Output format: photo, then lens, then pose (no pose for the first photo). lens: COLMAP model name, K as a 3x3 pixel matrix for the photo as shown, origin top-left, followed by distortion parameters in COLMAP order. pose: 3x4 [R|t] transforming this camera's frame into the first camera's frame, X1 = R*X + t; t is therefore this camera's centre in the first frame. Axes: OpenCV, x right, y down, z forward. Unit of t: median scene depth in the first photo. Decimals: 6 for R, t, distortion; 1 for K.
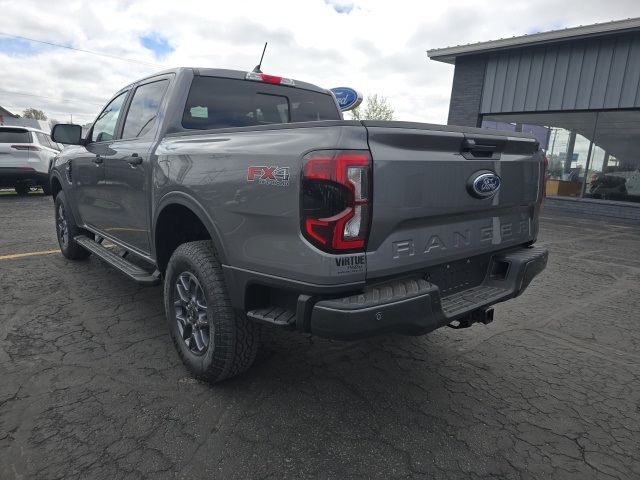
lens RADIAL K [[437.5, 0, 320.0], [0, 437.5, 240.0], [0, 0, 1]] dist [0.021143, -0.000683]
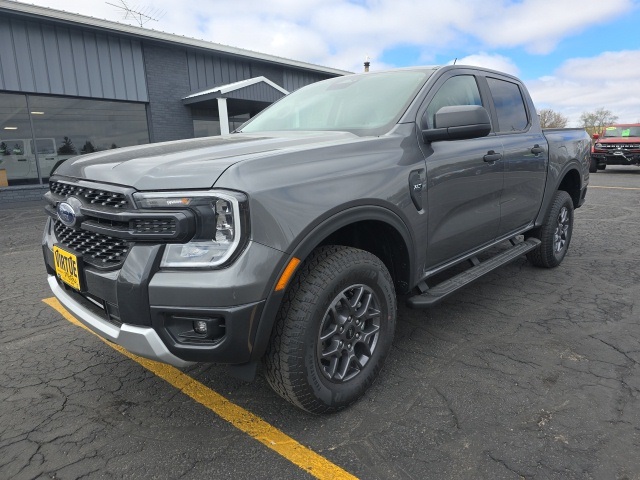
lens RADIAL K [[432.9, 0, 320.0], [0, 432.9, 240.0], [0, 0, 1]] dist [0.014168, 0.000759]
pose [[-0.110274, -0.246740, 0.962787, -2.197453], [0.201086, 0.943123, 0.264732, -0.540032], [-0.973347, 0.222796, -0.054386, 2.367316]]
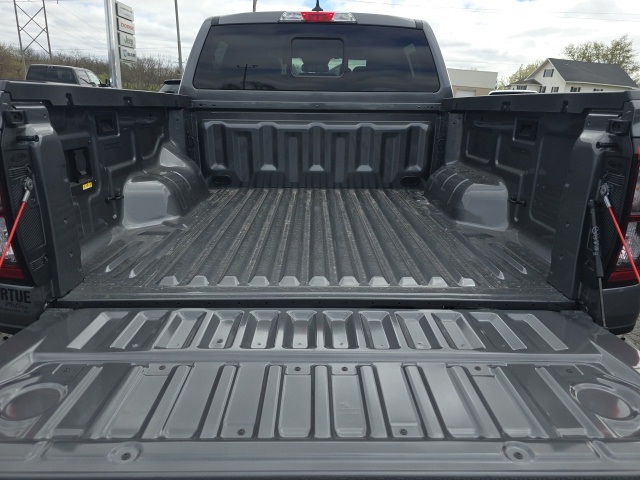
lens RADIAL K [[432.9, 0, 319.3], [0, 432.9, 234.1], [0, 0, 1]] dist [0.005199, -0.004217]
pose [[0.769646, 0.181186, -0.612223, 0.637507], [-0.121651, 0.982938, 0.137966, -0.149625], [0.626775, -0.031708, 0.778555, 0.599175]]
